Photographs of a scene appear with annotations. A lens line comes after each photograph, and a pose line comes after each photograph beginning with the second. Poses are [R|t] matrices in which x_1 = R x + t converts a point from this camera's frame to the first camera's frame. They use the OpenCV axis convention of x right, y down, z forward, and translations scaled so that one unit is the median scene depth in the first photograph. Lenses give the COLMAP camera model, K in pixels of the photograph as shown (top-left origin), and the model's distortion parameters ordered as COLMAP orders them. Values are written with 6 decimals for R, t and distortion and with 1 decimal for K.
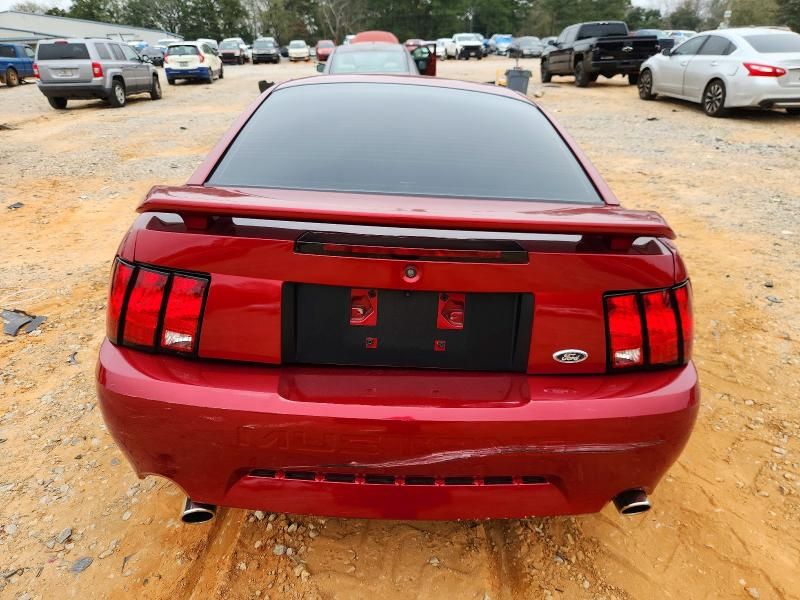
lens RADIAL K [[598.9, 0, 401.0], [0, 598.9, 299.6], [0, 0, 1]] dist [0.009538, -0.000746]
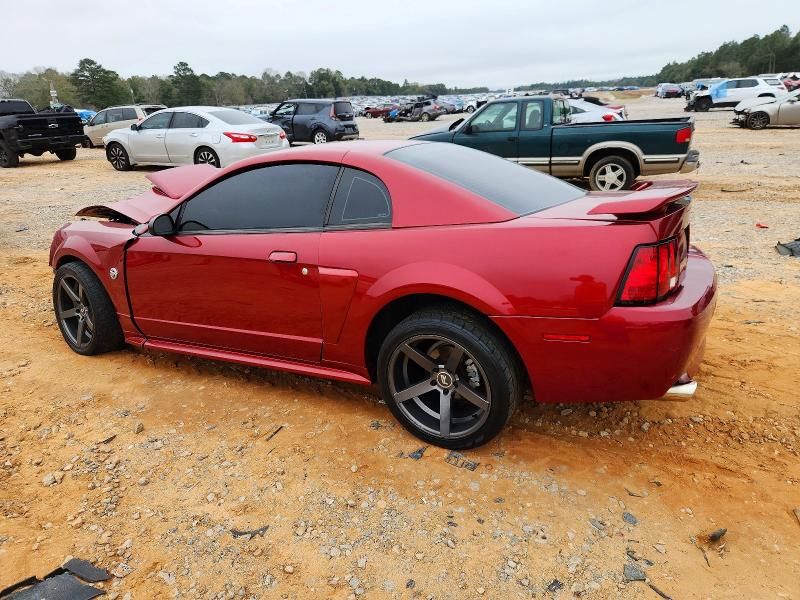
lens RADIAL K [[598.9, 0, 400.9], [0, 598.9, 301.0], [0, 0, 1]] dist [0.009538, -0.000746]
pose [[0.431188, -0.282272, 0.856971, -0.370385], [0.373438, 0.920463, 0.115289, -0.066296], [-0.821353, 0.270315, 0.502304, 0.140668]]
